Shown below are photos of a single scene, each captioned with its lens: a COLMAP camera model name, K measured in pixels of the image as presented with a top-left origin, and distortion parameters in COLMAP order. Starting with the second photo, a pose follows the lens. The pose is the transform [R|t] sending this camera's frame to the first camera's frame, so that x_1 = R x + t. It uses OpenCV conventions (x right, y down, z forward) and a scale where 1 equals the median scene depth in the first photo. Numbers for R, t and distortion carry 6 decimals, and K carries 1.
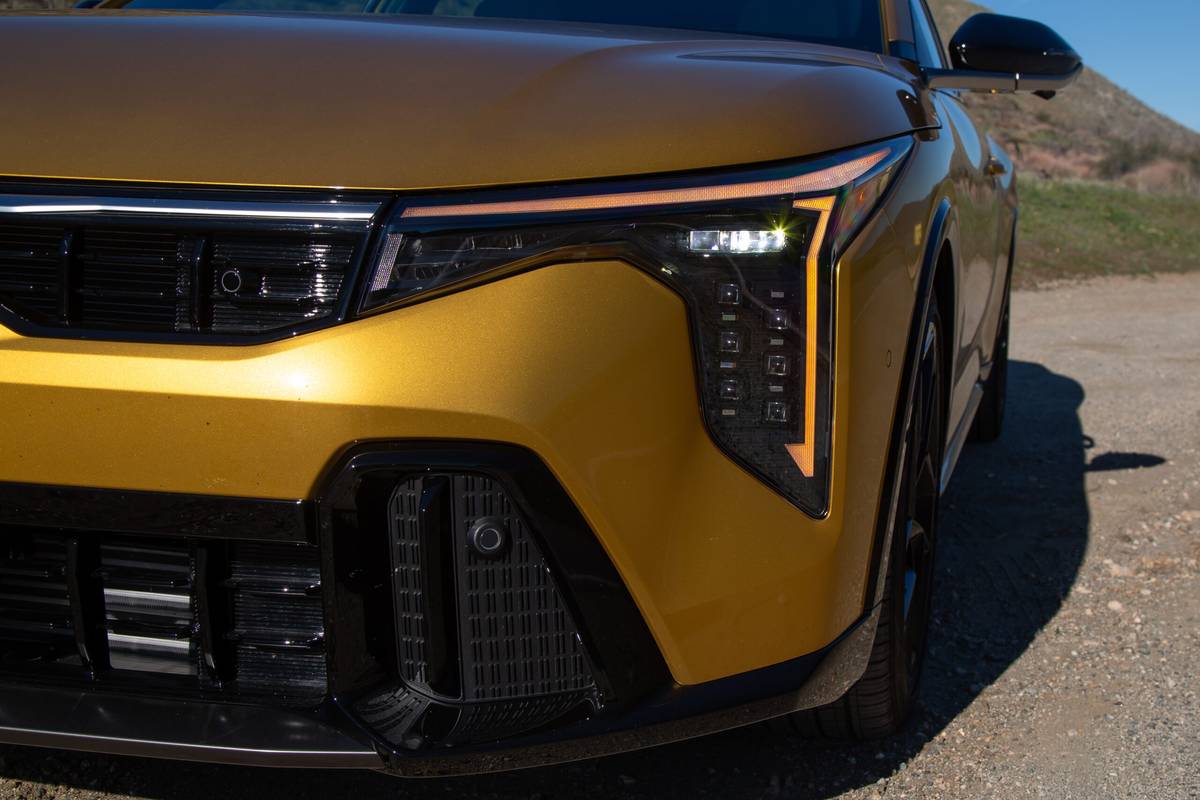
lens RADIAL K [[1226.9, 0, 600.0], [0, 1226.9, 400.0], [0, 0, 1]] dist [0.004408, 0.004006]
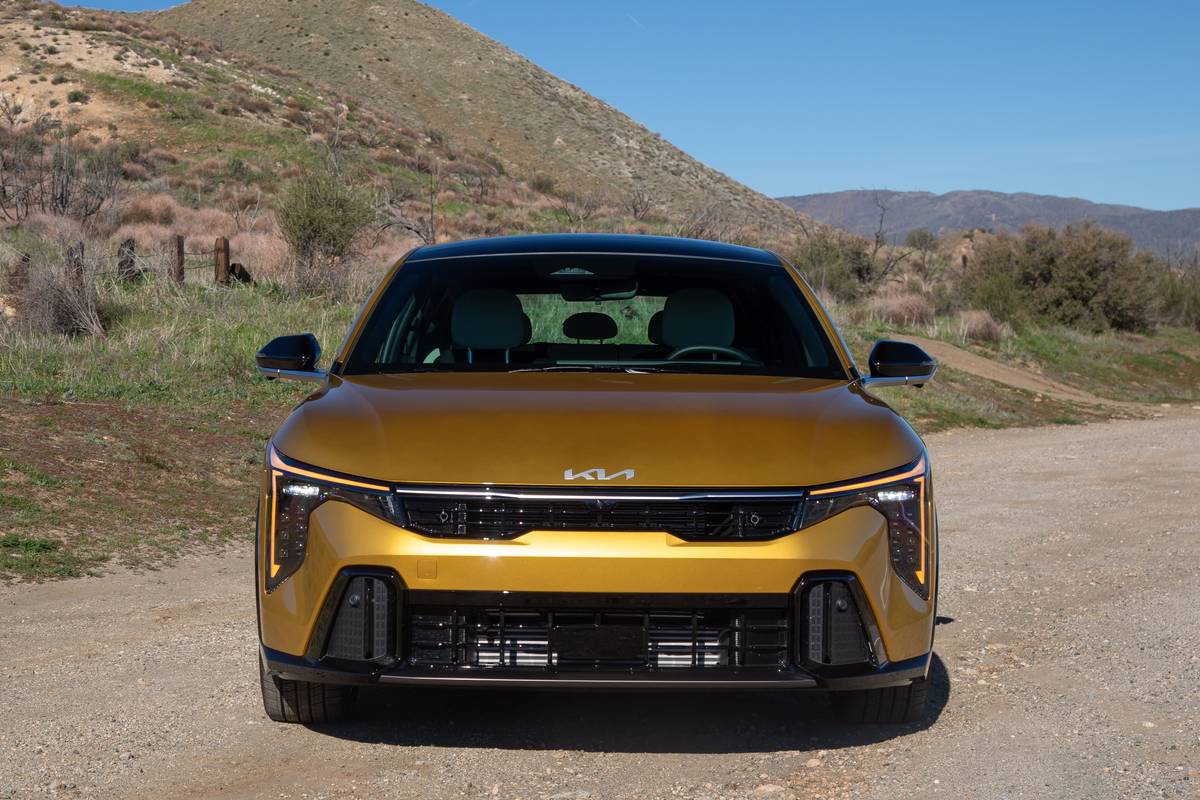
lens RADIAL K [[1902.1, 0, 600.0], [0, 1902.1, 400.0], [0, 0, 1]] dist [-0.011853, 0.027576]
pose [[0.950724, -0.010047, 0.309876, -1.801371], [0.048016, 0.992187, -0.115148, 0.110179], [-0.306298, 0.124353, 0.943778, -2.782808]]
